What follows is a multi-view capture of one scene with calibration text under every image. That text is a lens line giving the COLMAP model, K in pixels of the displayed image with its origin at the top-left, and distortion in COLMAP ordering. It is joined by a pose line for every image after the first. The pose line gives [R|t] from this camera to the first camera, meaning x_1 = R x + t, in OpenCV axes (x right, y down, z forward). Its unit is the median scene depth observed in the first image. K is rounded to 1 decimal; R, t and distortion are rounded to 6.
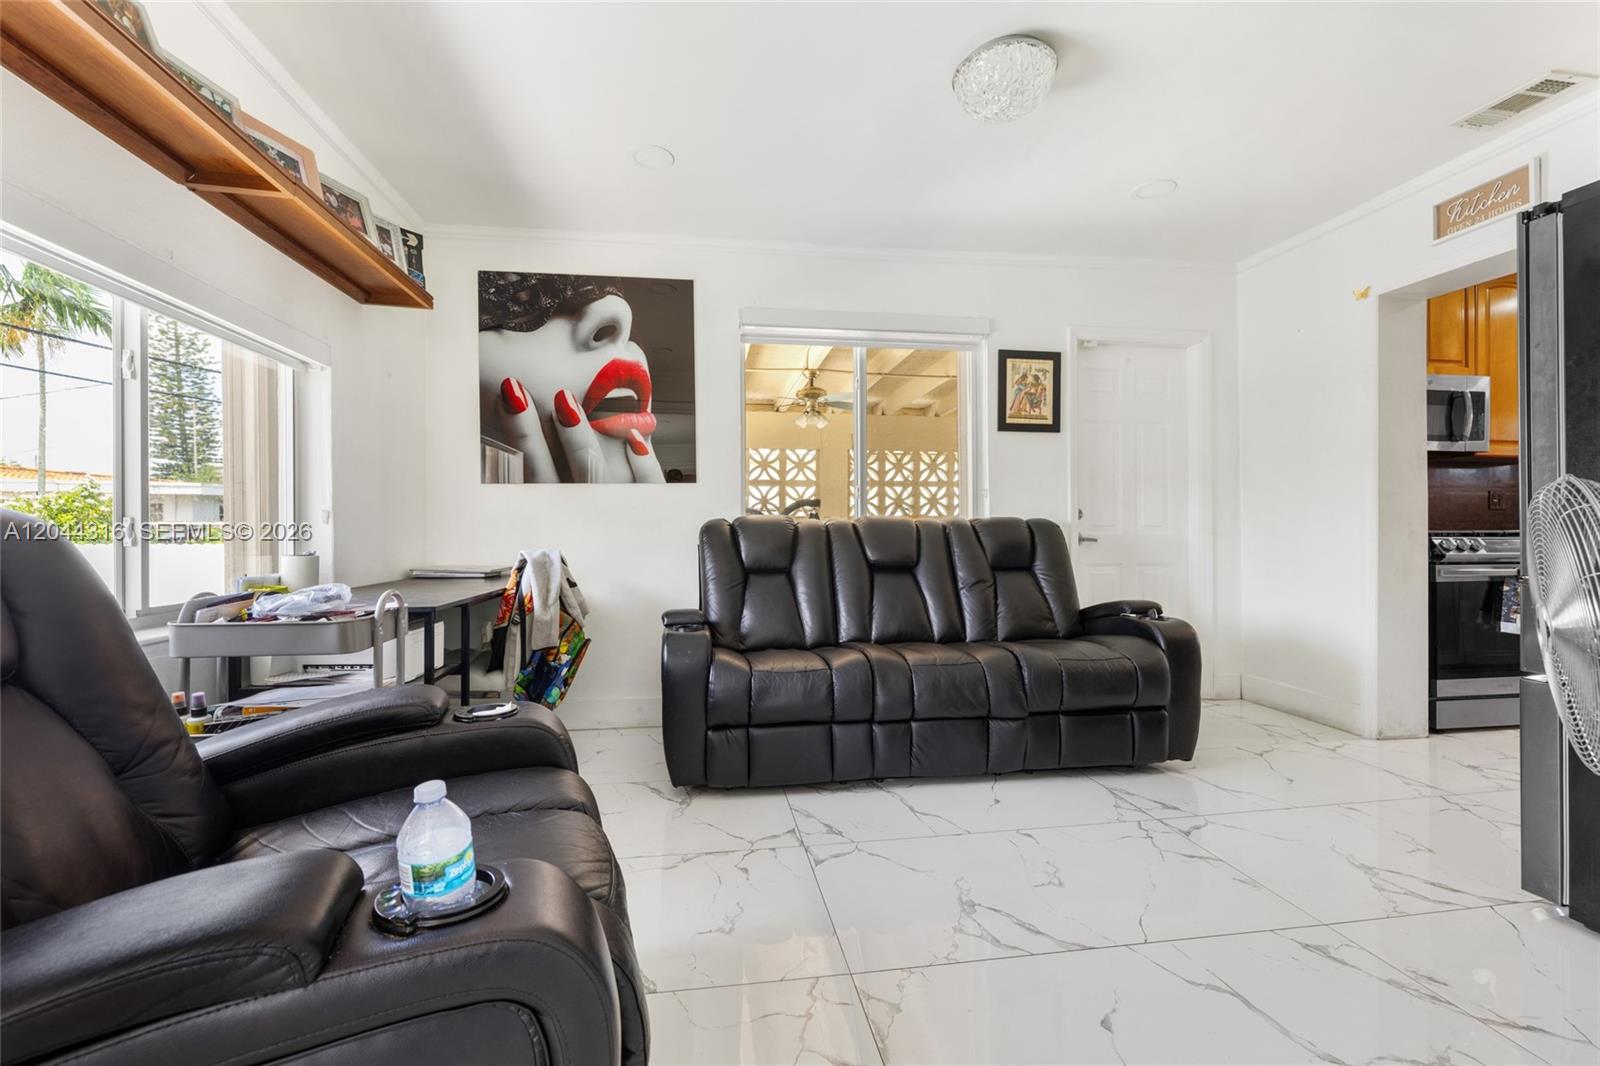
lens RADIAL K [[665.5, 0, 789.5], [0, 665.5, 524.9], [0, 0, 1]] dist [-0.001163, -0.000303]
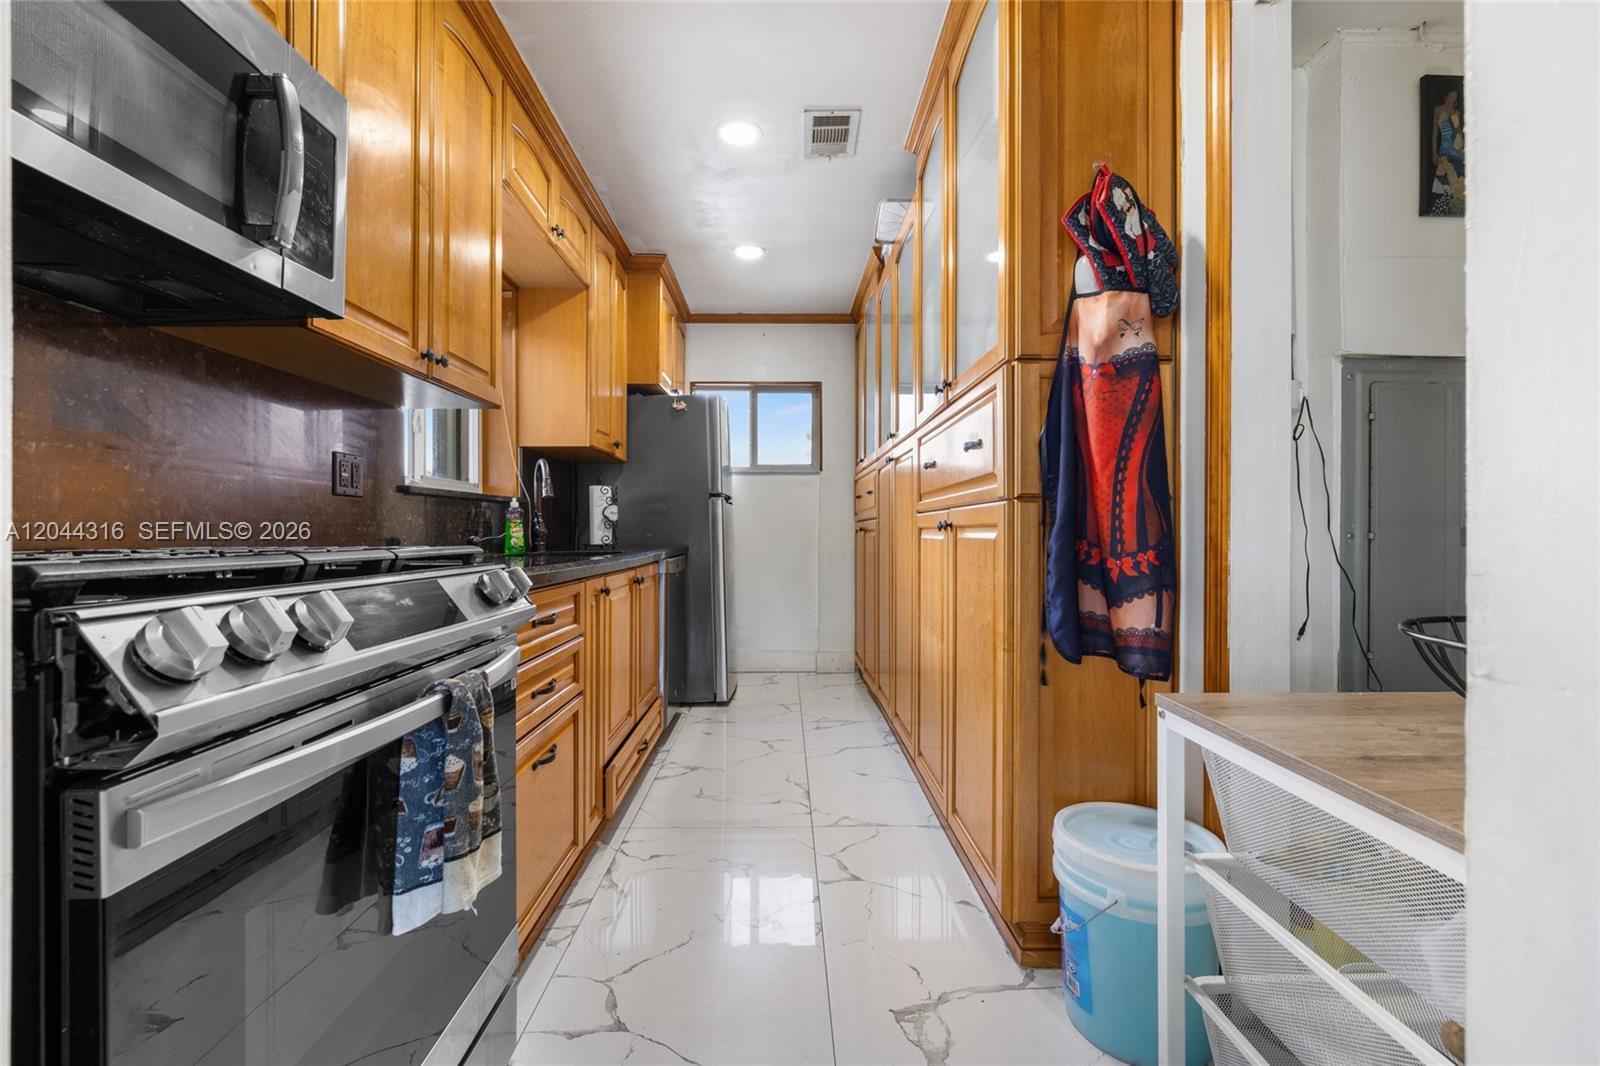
lens RADIAL K [[665.5, 0, 789.5], [0, 665.5, 524.9], [0, 0, 1]] dist [-0.001163, -0.000303]
pose [[0.139450, 0.005455, 0.990214, 0.834041], [-0.000701, 0.999985, -0.005410, -0.001786], [-0.990229, 0.000060, 0.139452, 0.811046]]
